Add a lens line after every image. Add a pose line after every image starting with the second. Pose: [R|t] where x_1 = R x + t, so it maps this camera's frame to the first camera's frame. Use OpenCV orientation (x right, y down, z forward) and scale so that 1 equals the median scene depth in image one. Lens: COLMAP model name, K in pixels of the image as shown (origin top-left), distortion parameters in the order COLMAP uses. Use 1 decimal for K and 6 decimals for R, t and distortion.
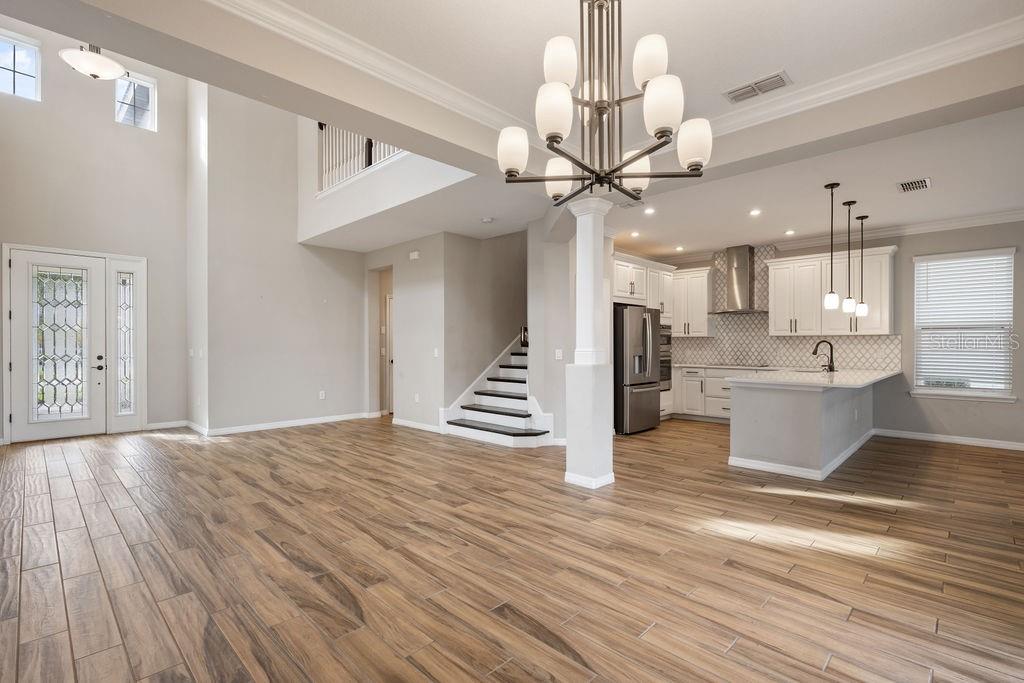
lens RADIAL K [[479.8, 0, 514.5], [0, 479.8, 346.9], [0, 0, 1]] dist [0.000400, 0.001388]
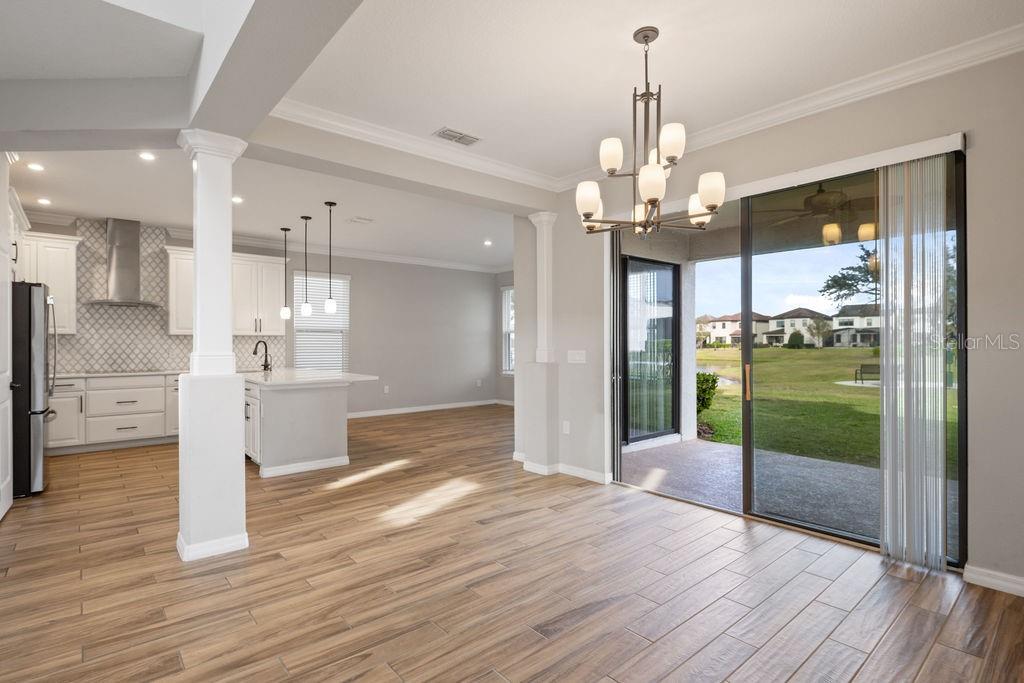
lens RADIAL K [[501.4, 0, 519.8], [0, 501.4, 341.2], [0, 0, 1]] dist [0.000261, 0.000154]
pose [[0.081117, 0.002815, 0.996701, -0.383598], [0.007779, 0.999964, -0.003457, -0.004111], [-0.996674, 0.008034, 0.081092, 0.370932]]
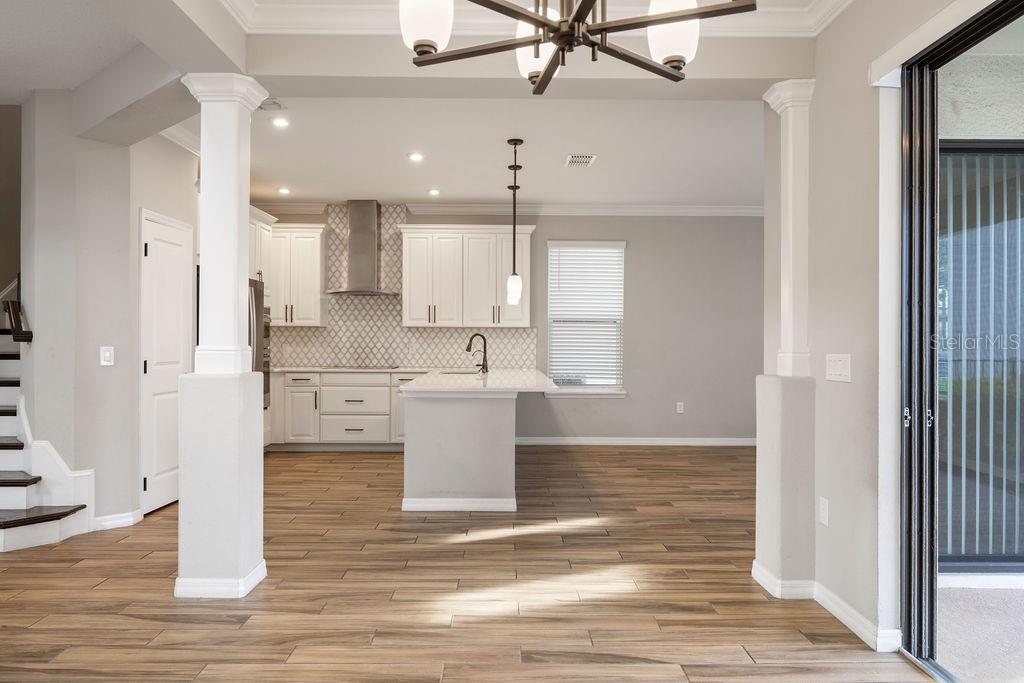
lens RADIAL K [[689.2, 0, 518.1], [0, 689.2, 337.5], [0, 0, 1]] dist [-0.000572, 0.002211]
pose [[0.705817, 0.004032, 0.708383, -0.123315], [-0.001142, 0.999989, -0.004553, -0.001645], [-0.708394, 0.002405, 0.705813, 0.144809]]
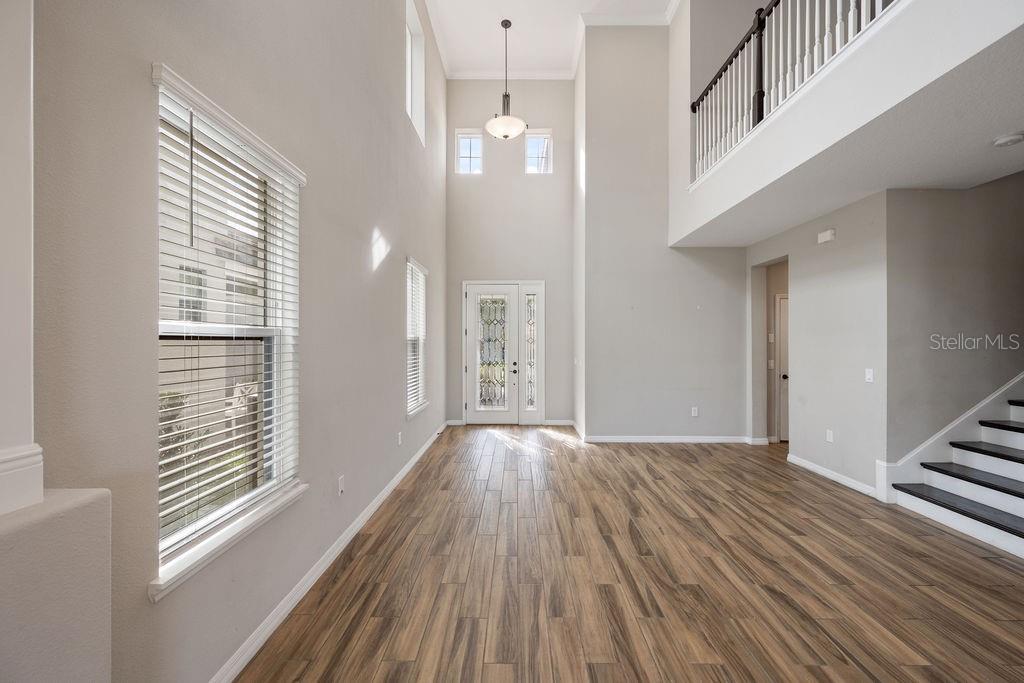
lens RADIAL K [[408.5, 0, 507.2], [0, 408.5, 341.2], [0, 0, 1]] dist [0.000418, -0.000270]
pose [[0.685476, -0.001150, -0.728094, -0.108402], [-0.002603, 0.999988, -0.004031, -0.035870], [0.728091, 0.004659, 0.685465, 0.280953]]
